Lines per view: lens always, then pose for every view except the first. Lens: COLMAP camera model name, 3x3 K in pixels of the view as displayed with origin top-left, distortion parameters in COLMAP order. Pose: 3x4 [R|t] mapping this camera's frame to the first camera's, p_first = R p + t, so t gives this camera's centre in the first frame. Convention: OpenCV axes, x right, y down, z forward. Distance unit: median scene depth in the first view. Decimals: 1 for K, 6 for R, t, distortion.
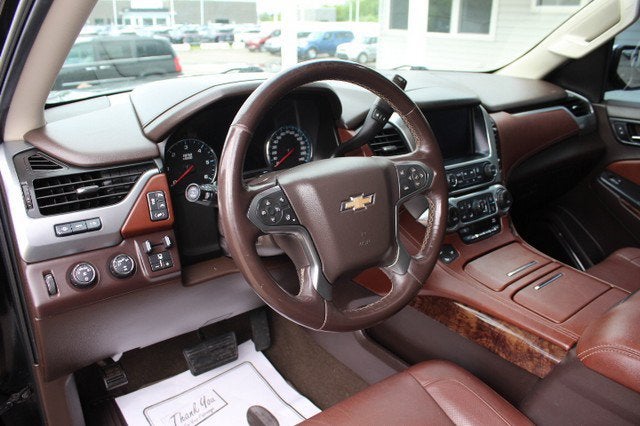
lens RADIAL K [[518.0, 0, 320.0], [0, 518.0, 209.7], [0, 0, 1]] dist [-0.158316, 0.134447]
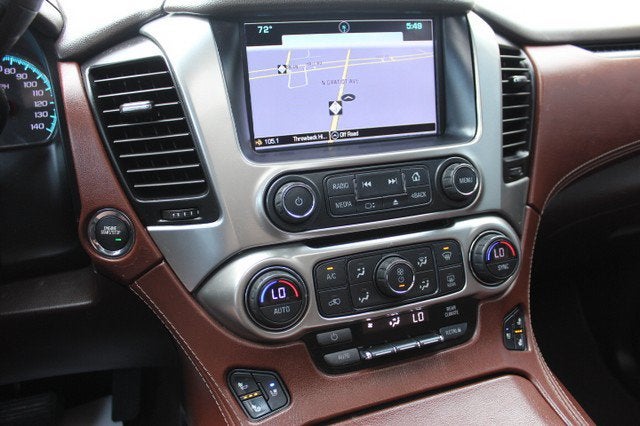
lens RADIAL K [[518.0, 0, 320.0], [0, 518.0, 209.7], [0, 0, 1]] dist [-0.158316, 0.134447]
pose [[0.940743, 0.106937, -0.321818, 0.358171], [-0.090758, 0.993755, 0.064911, -0.069847], [0.326750, -0.031857, 0.944574, 0.598704]]
